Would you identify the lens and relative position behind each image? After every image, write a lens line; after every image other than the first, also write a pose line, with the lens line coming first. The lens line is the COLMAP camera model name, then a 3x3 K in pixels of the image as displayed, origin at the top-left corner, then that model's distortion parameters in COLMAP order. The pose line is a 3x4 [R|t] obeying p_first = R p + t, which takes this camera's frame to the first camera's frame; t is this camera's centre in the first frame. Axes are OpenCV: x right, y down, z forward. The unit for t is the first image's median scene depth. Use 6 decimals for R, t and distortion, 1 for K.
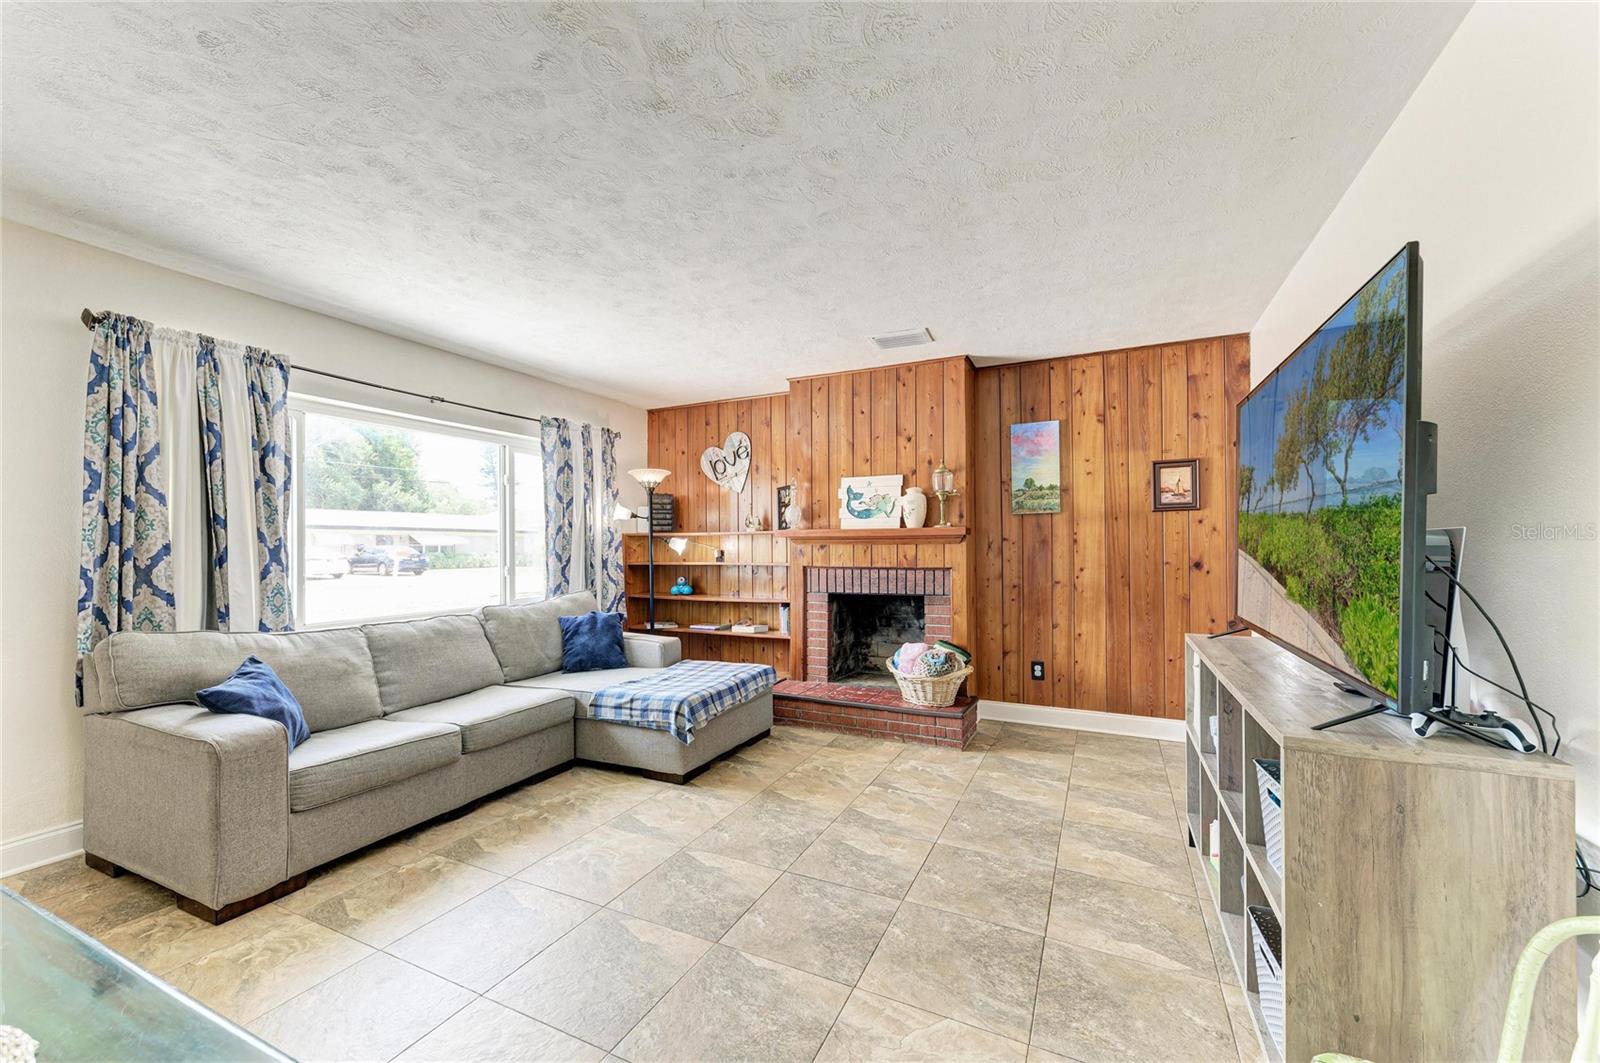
lens RADIAL K [[624.1, 0, 812.3], [0, 624.1, 539.0], [0, 0, 1]] dist [0.016622, -0.020901]
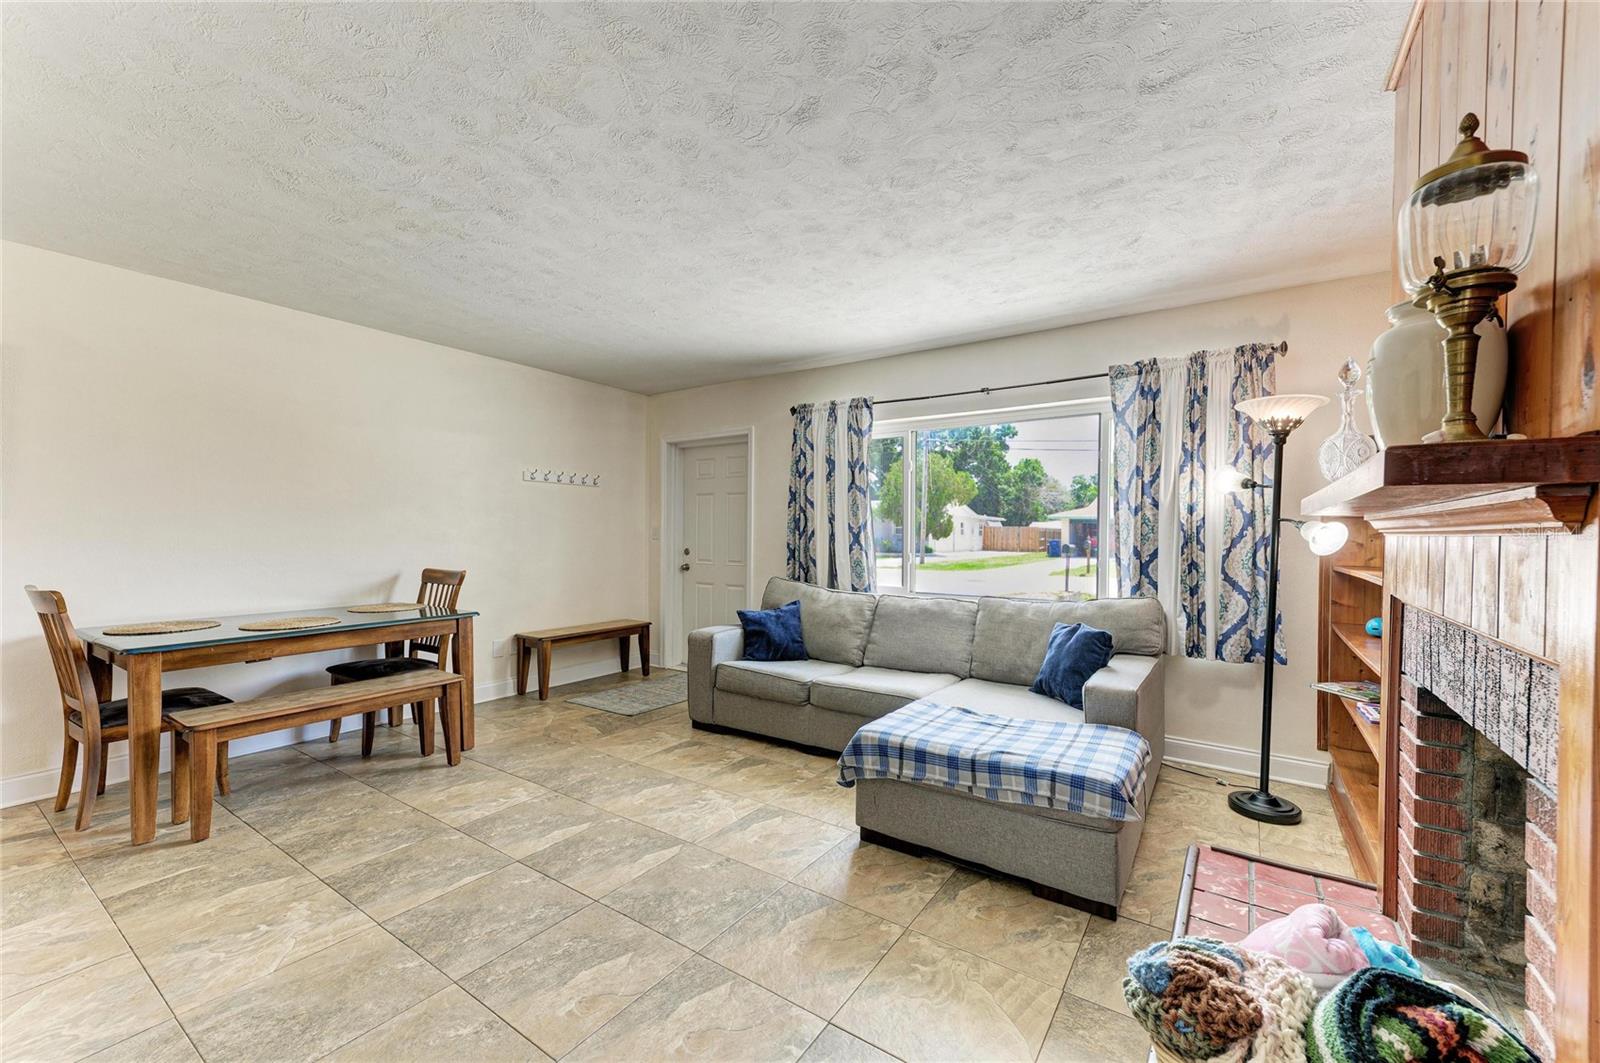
lens RADIAL K [[634.8, 0, 804.5], [0, 634.8, 542.1], [0, 0, 1]] dist [0.019598, -0.004599]
pose [[-0.162652, 0.016839, -0.986540, 0.436201], [0.004608, 0.999856, 0.016306, 0.006467], [0.986673, -0.001894, -0.162707, 0.794254]]
